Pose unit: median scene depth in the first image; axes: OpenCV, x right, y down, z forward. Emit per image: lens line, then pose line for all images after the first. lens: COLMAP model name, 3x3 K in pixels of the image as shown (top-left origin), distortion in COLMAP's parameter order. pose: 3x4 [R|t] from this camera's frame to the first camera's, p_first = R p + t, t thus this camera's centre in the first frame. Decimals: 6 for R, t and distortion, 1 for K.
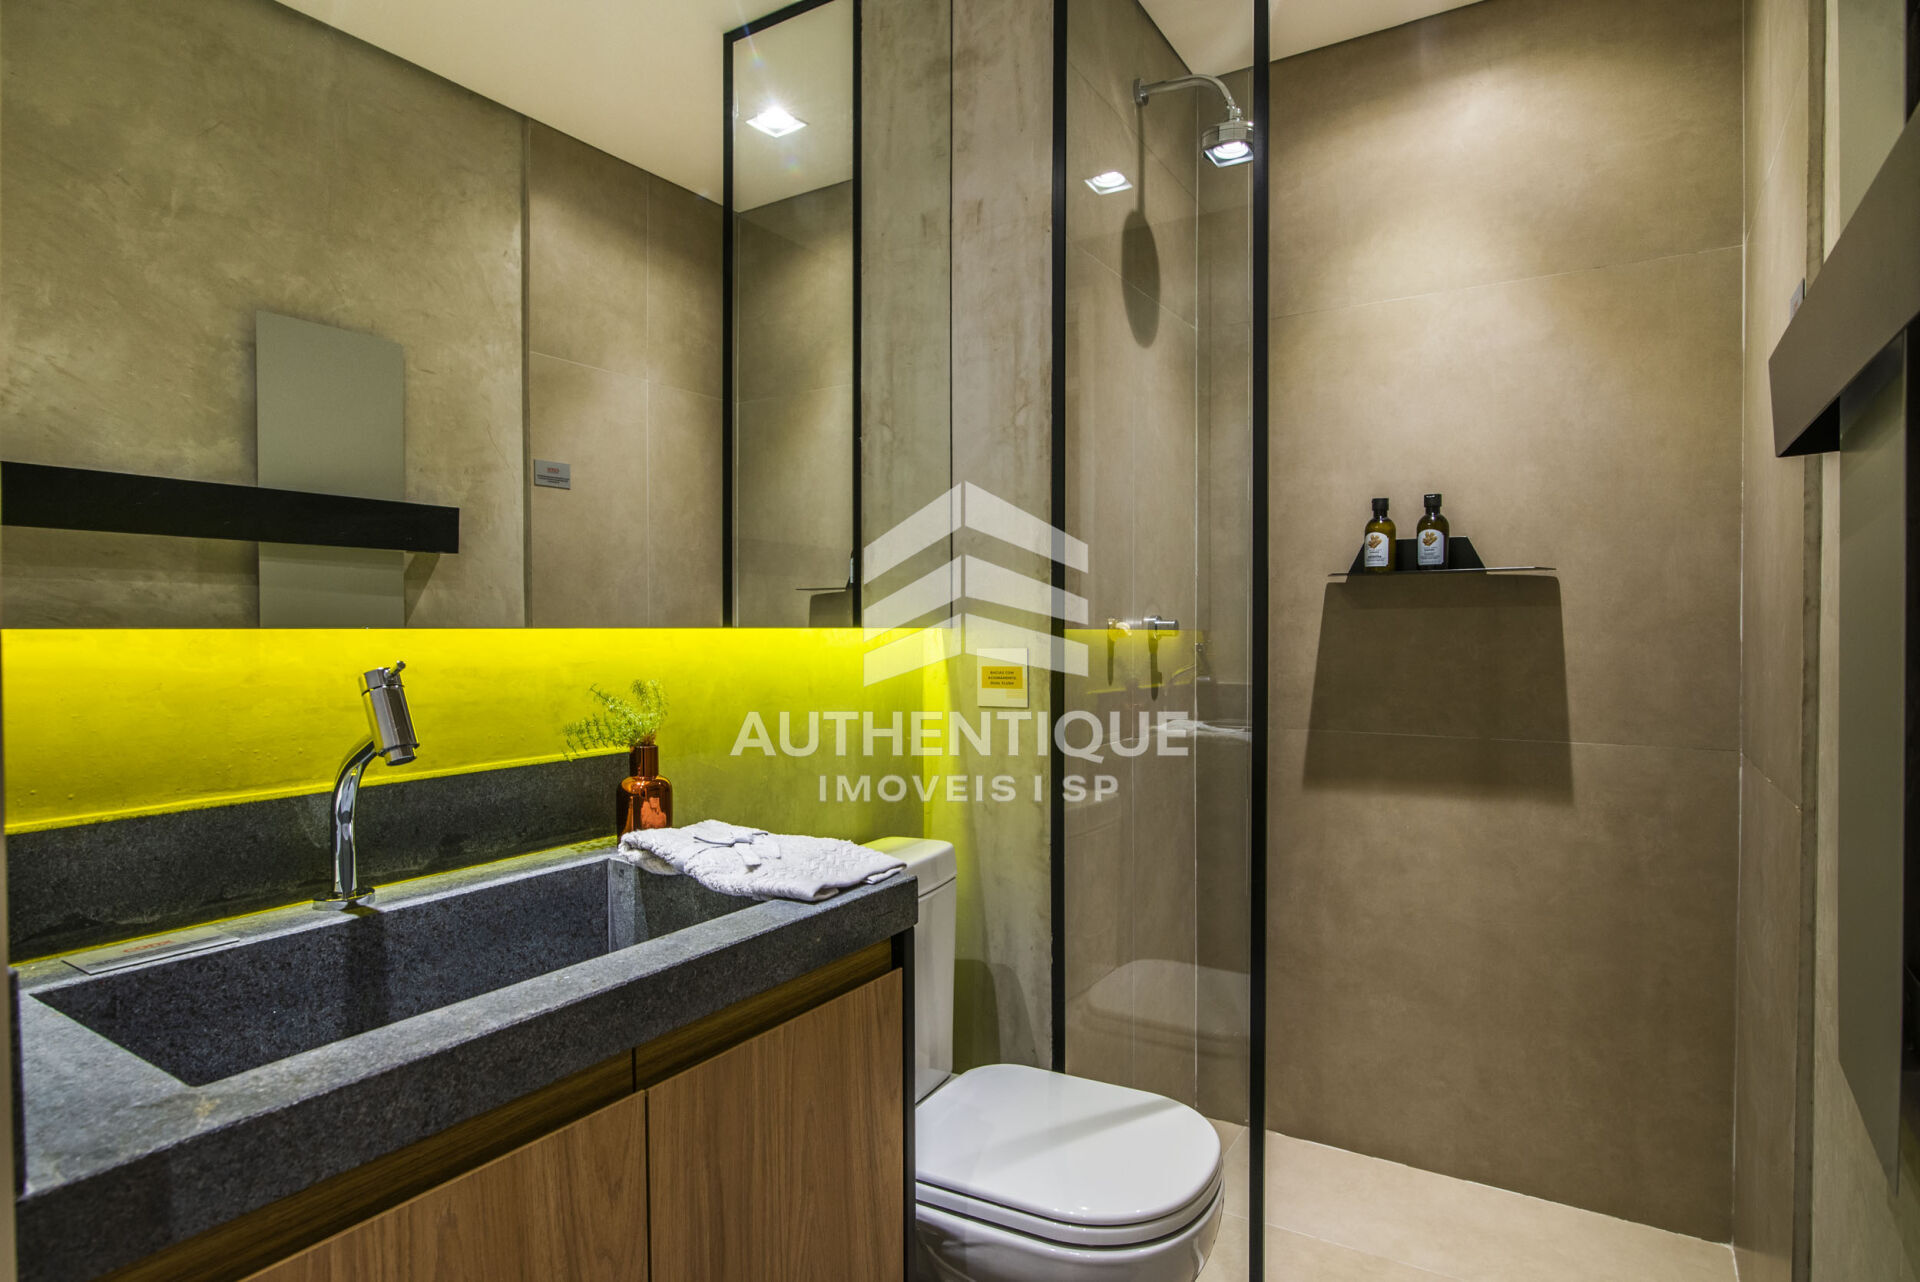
lens RADIAL K [[1011.2, 0, 973.2], [0, 1011.2, 640.0], [0, 0, 1]] dist [-0.006007, -0.001658]
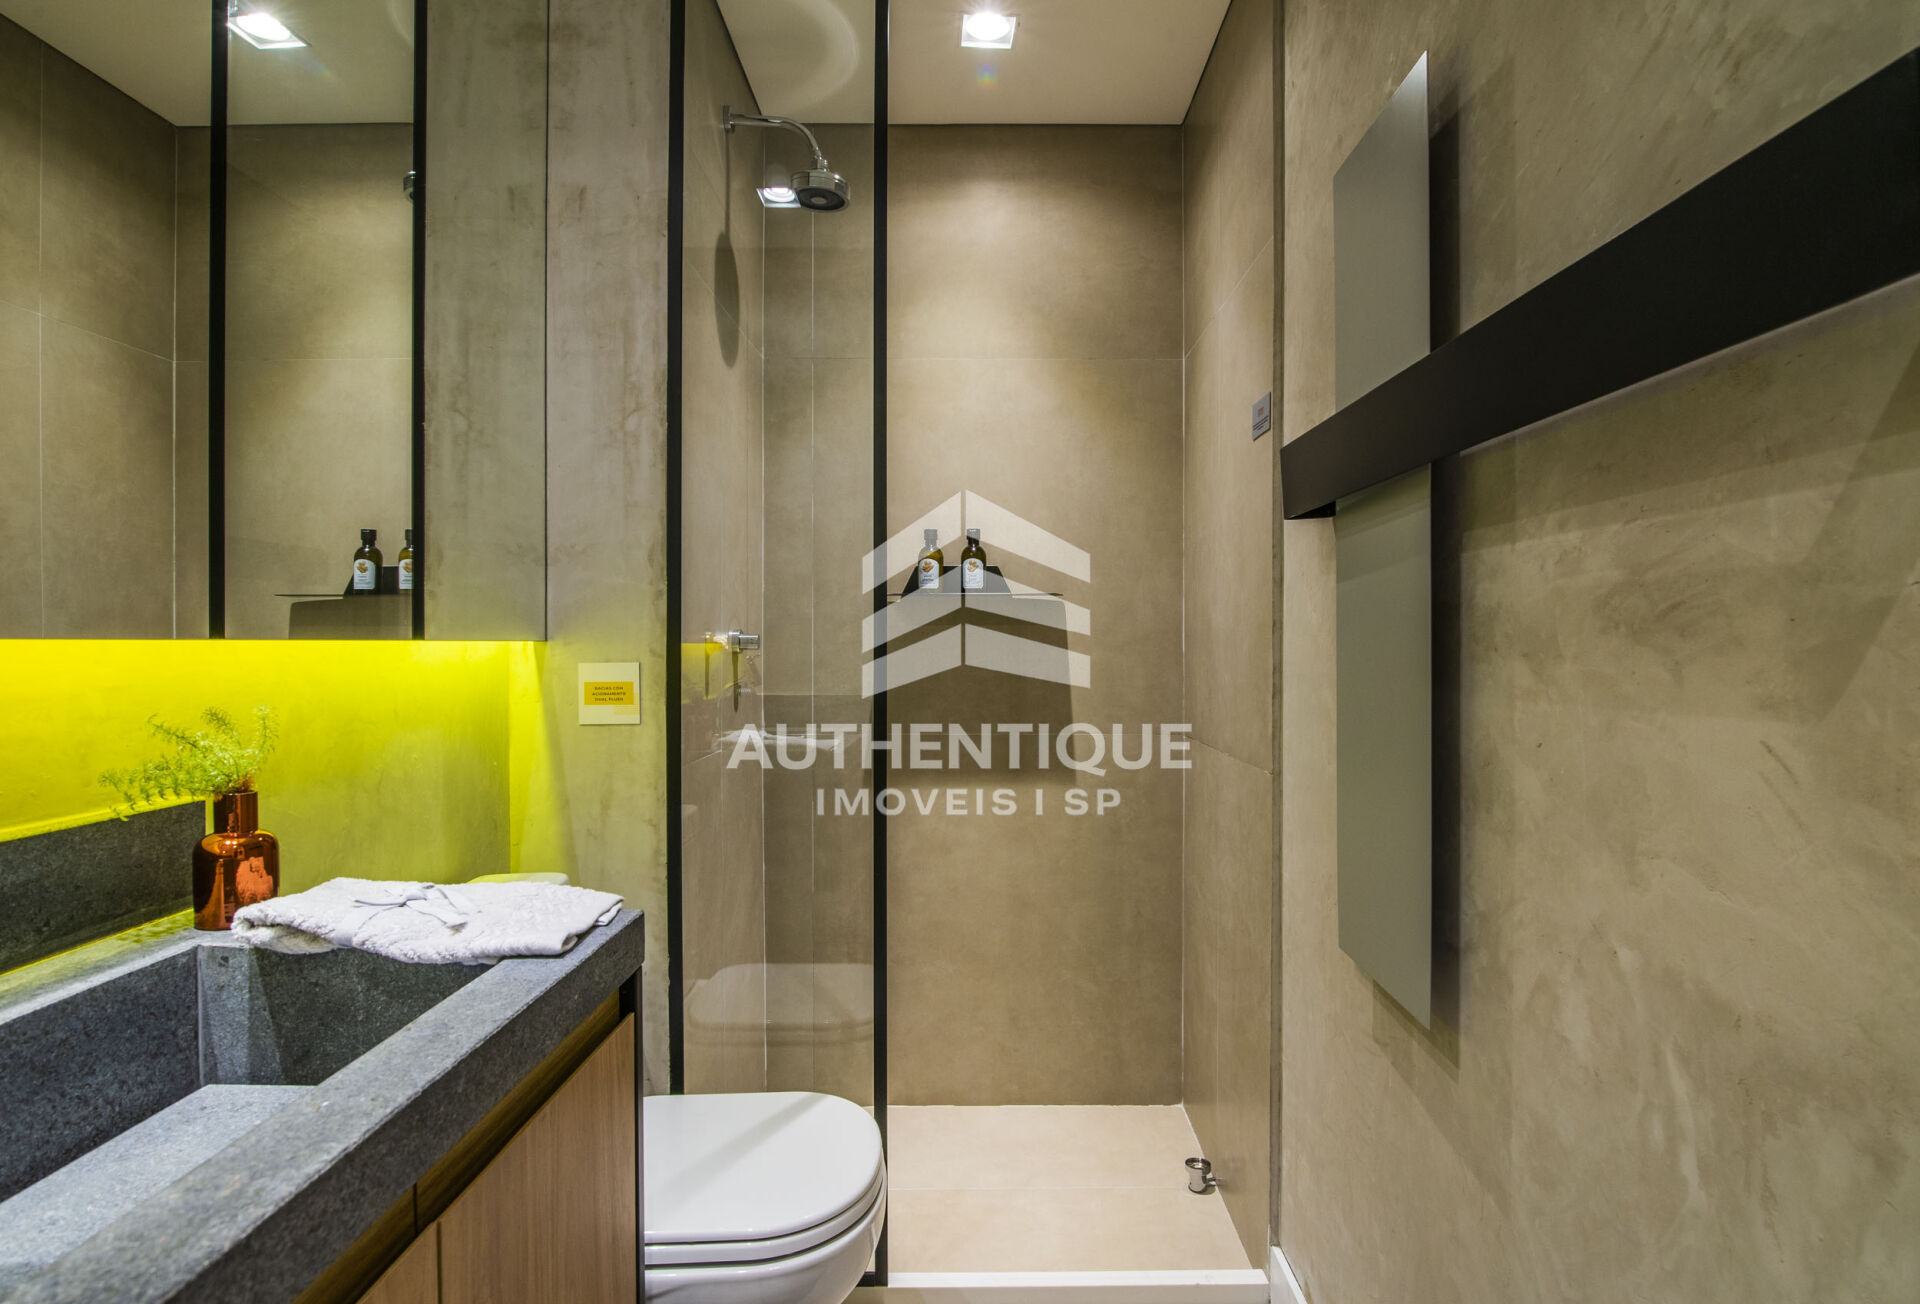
lens RADIAL K [[954.8, 0, 966.0], [0, 954.8, 647.6], [0, 0, 1]] dist [-0.012577, -0.000844]
pose [[0.855227, -0.000686, 0.518254, -0.149615], [0.003859, 0.999980, -0.005045, -0.000055], [-0.518240, 0.006314, 0.855212, 0.061563]]
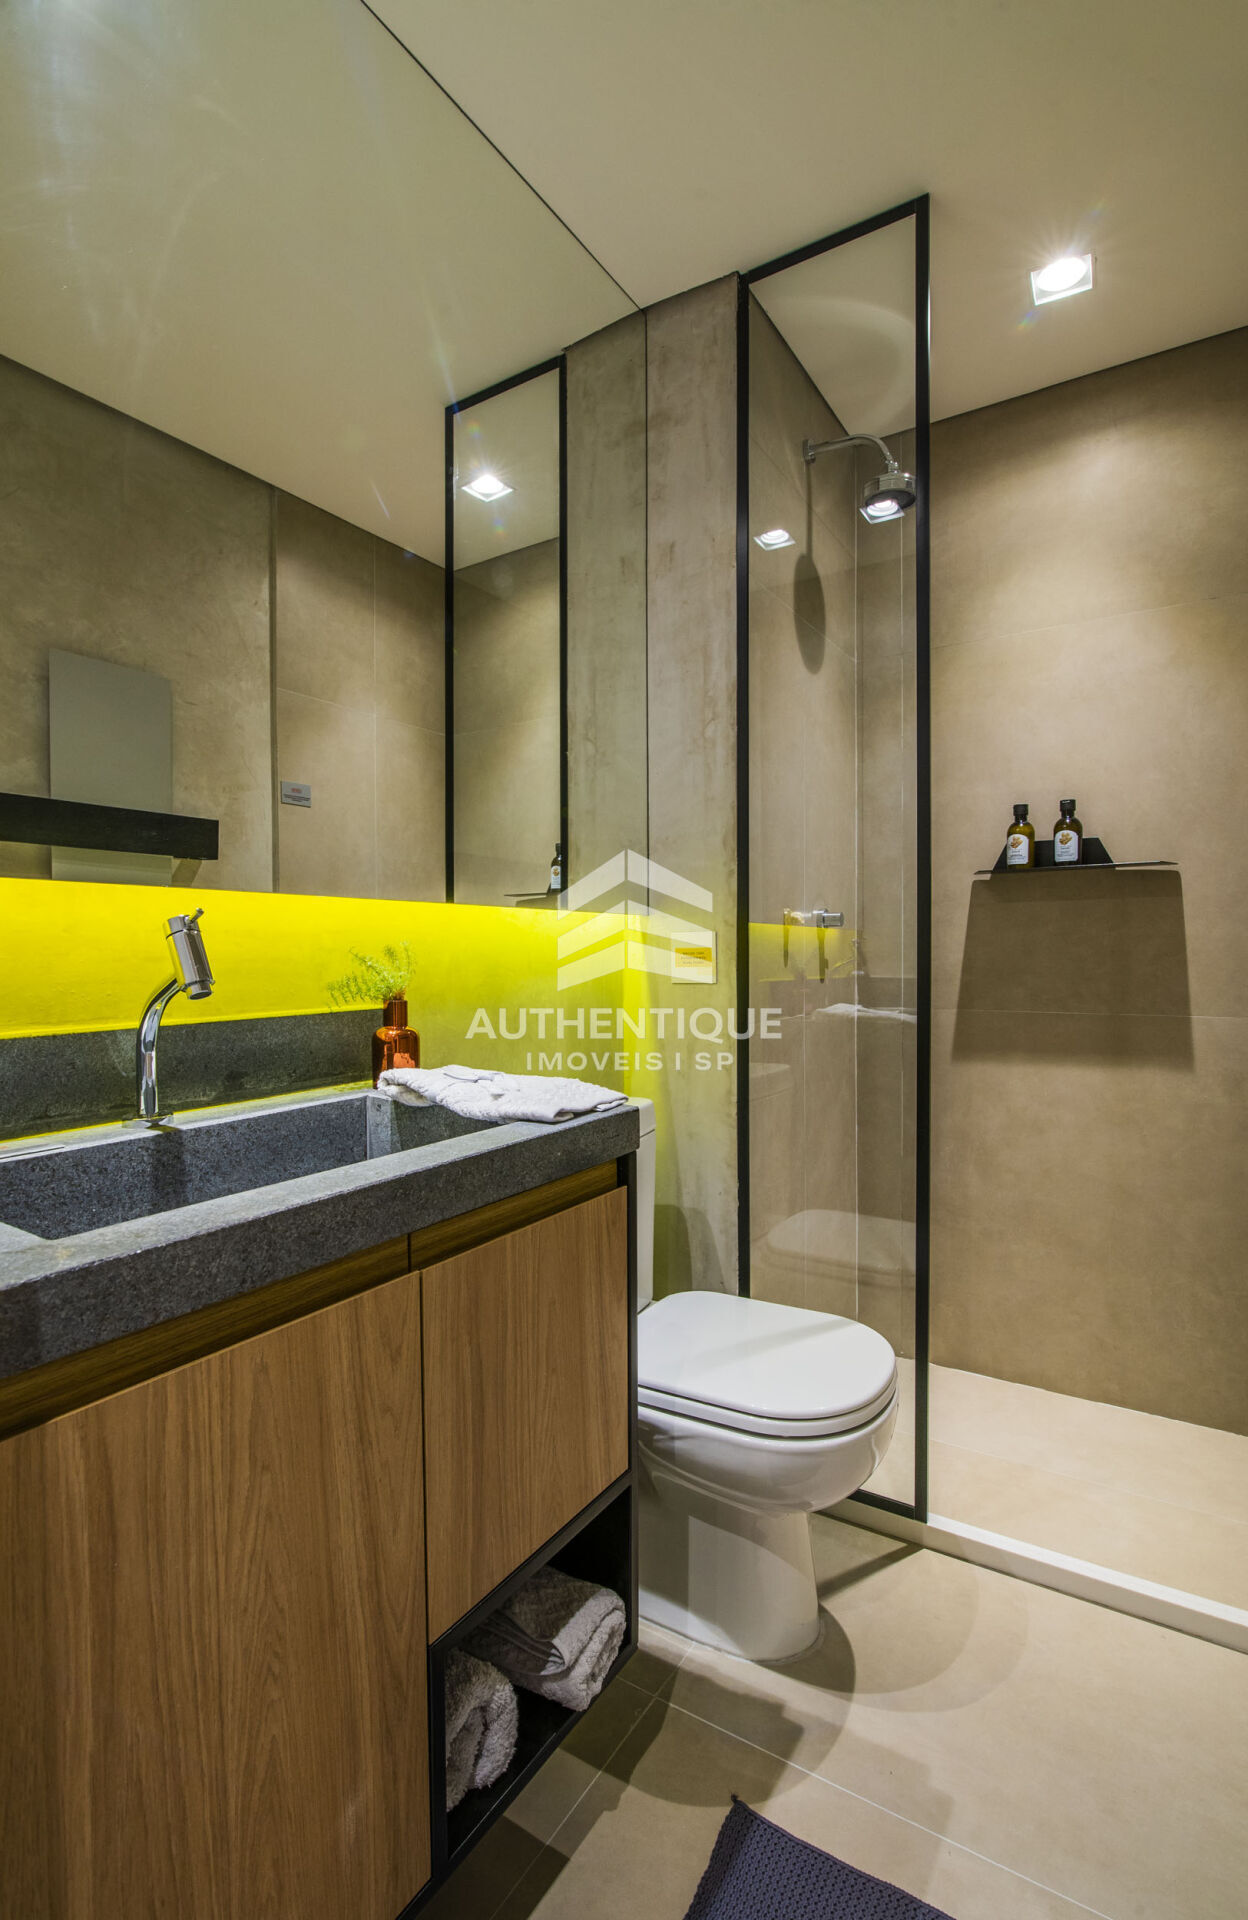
lens RADIAL K [[877.3, 0, 624.0], [0, 877.3, 960.0], [0, 0, 1]] dist [-0.013049, -0.000293]
pose [[0.999802, -0.003048, -0.019654, -0.030605], [0.003056, 0.999995, 0.000373, 0.039559], [0.019653, -0.000433, 0.999807, 0.004912]]
